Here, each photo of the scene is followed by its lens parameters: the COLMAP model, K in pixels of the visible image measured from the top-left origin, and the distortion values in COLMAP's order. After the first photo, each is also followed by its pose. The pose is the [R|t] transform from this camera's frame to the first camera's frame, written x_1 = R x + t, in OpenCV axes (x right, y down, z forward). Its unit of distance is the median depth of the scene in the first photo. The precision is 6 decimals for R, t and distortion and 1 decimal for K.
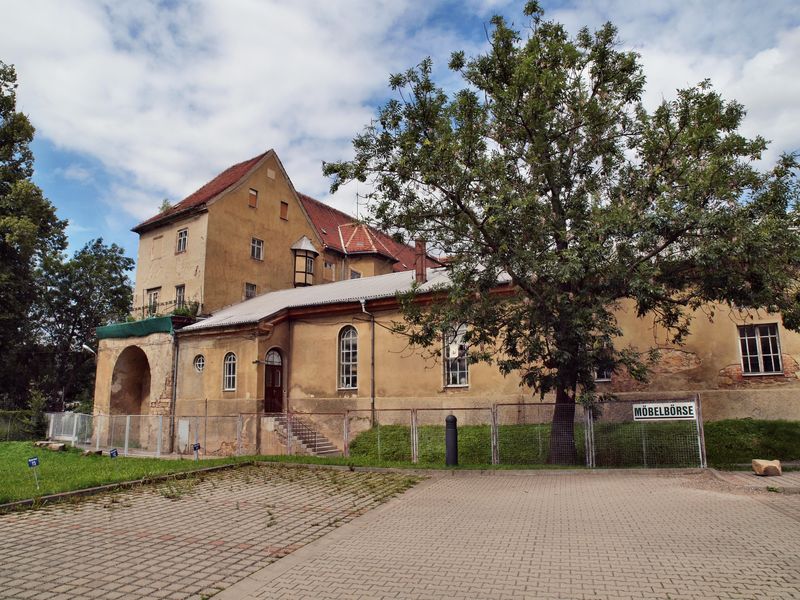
lens RADIAL K [[562.9, 0, 400.0], [0, 562.9, 300.0], [0, 0, 1]] dist [-0.124880, 0.104686]
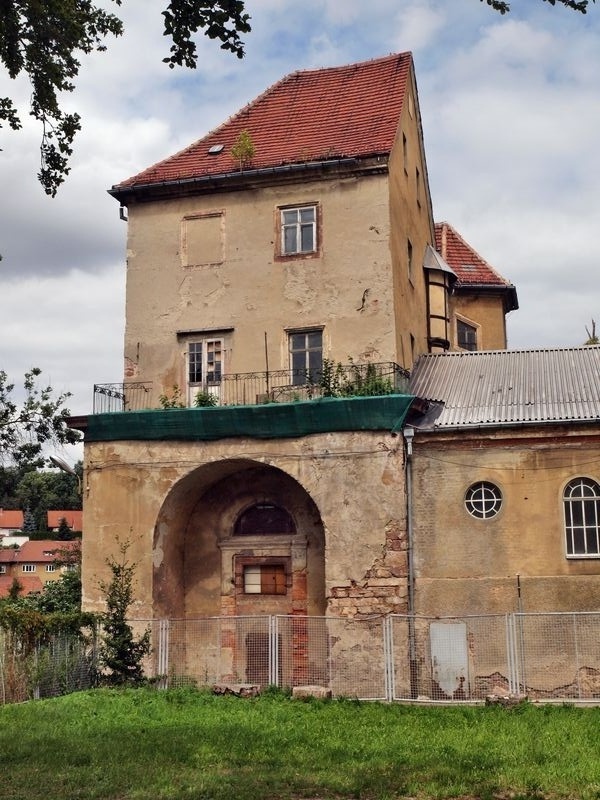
lens RADIAL K [[1112.5, 0, 300.0], [0, 1112.5, 400.0], [0, 0, 1]] dist [0.028220, 0.091659]
pose [[0.948359, 0.045043, 0.313983, -0.758331], [-0.048454, 0.998821, 0.003063, 0.032148], [-0.313475, -0.018119, 0.949424, 0.148325]]
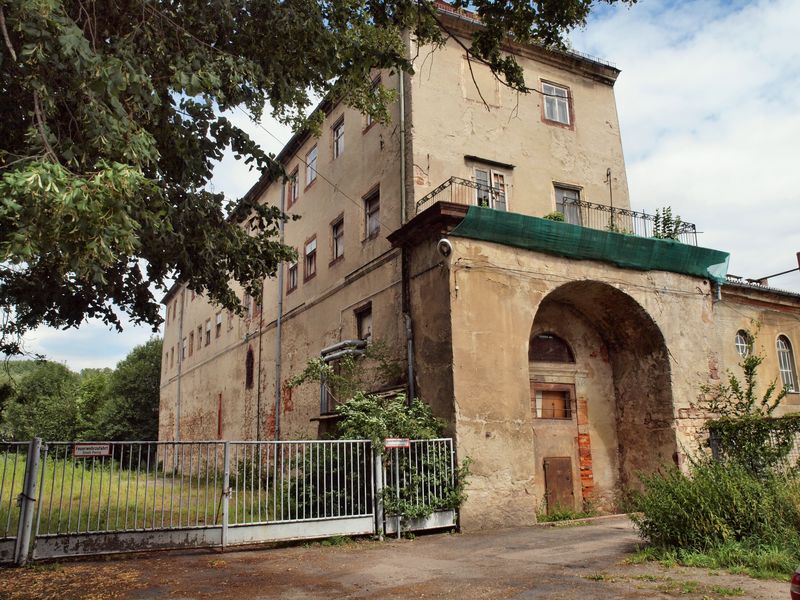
lens RADIAL K [[620.5, 0, 400.0], [0, 620.5, 300.0], [0, 0, 1]] dist [-0.056638, 0.001444]
pose [[0.468940, 0.202194, 0.859775, -1.043482], [-0.145899, 0.977804, -0.150374, 0.206746], [-0.871096, -0.054924, 0.488031, 0.941365]]
